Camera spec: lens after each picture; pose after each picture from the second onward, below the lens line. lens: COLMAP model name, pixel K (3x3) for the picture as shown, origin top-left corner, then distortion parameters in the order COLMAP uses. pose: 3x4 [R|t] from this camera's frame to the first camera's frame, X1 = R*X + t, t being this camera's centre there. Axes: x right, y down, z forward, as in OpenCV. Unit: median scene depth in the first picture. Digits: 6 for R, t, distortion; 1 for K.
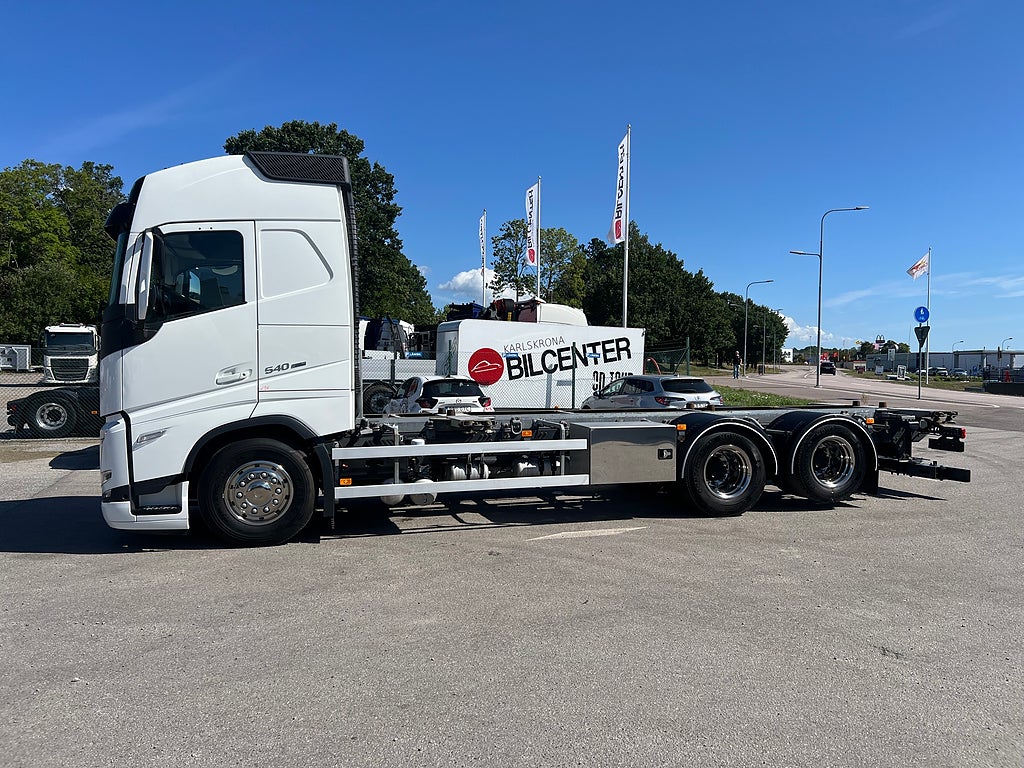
lens RADIAL K [[769.4, 0, 519.0], [0, 769.4, 393.7], [0, 0, 1]] dist [0.074568, -0.090316]
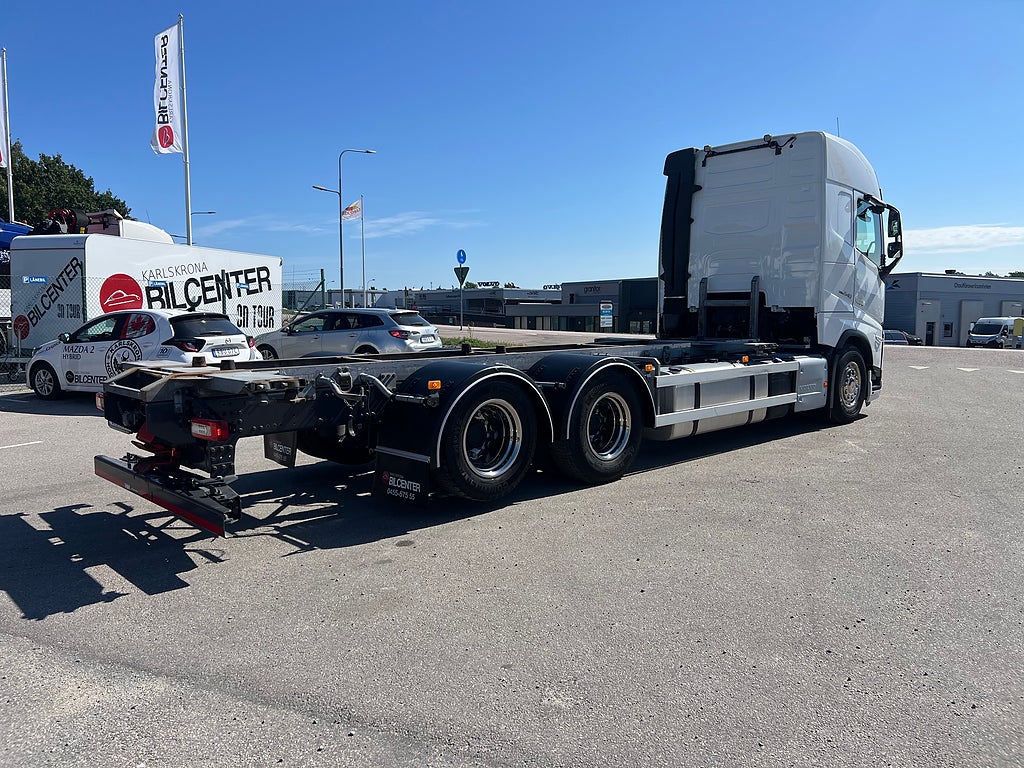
lens RADIAL K [[769.4, 0, 511.2], [0, 769.4, 379.2], [0, 0, 1]] dist [0.074568, -0.090316]
pose [[0.709952, -0.068117, 0.700948, -0.310757], [0.024466, 0.997096, 0.072116, -0.001032], [-0.703825, -0.034050, 0.709557, 0.169792]]
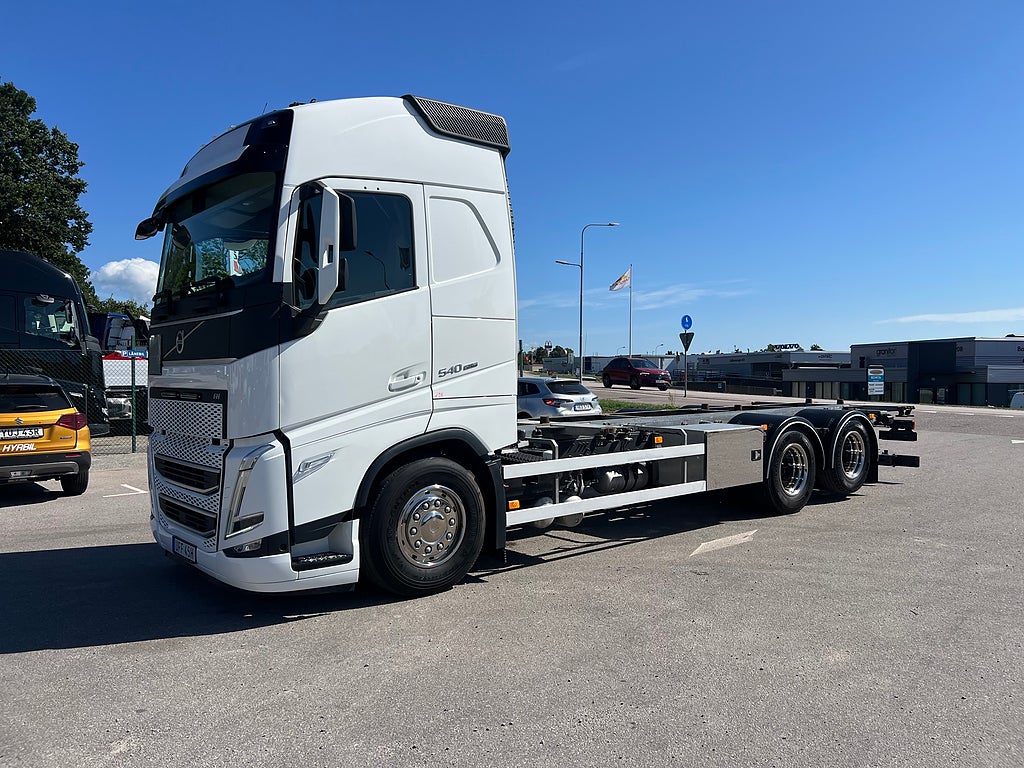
lens RADIAL K [[769.4, 0, 520.3], [0, 769.4, 399.4], [0, 0, 1]] dist [0.074568, -0.090316]
pose [[0.919031, -0.019149, 0.393720, -0.192050], [0.017701, 0.999817, 0.007310, -0.002439], [-0.393788, 0.000251, 0.919201, 0.080650]]
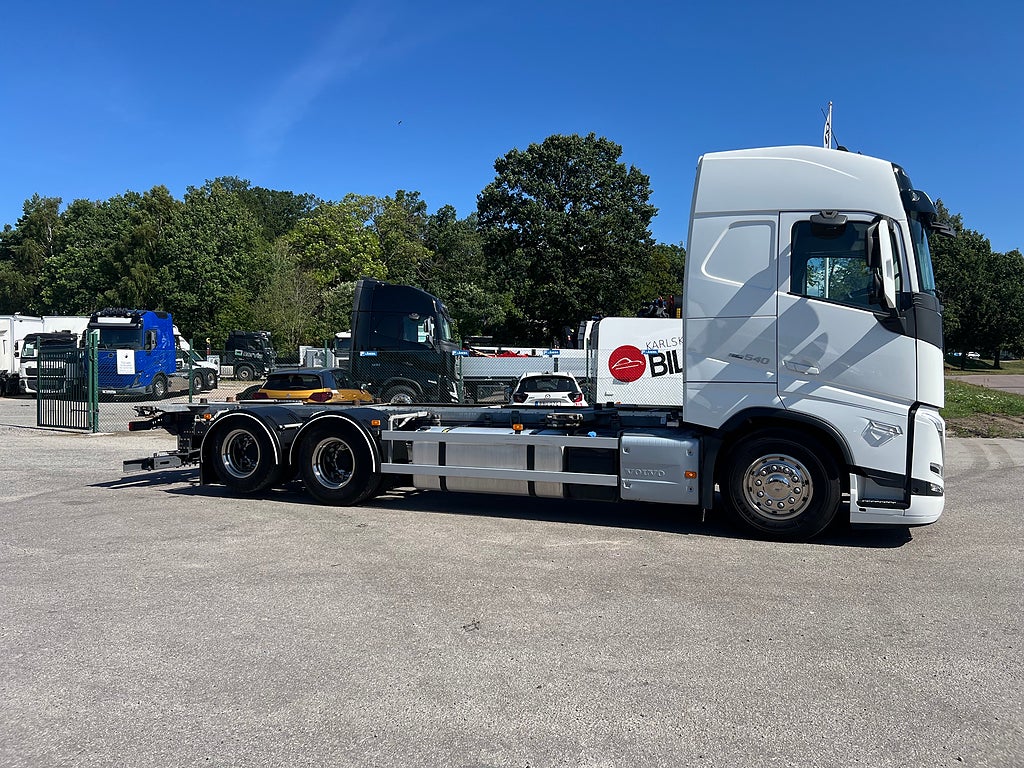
lens RADIAL K [[769.4, 0, 517.6], [0, 769.4, 382.5], [0, 0, 1]] dist [0.074568, -0.090316]
pose [[0.925891, 0.004029, -0.377768, 0.202012], [-0.008830, 0.999901, -0.010979, 0.001996], [0.377687, 0.013501, 0.925835, 0.007626]]
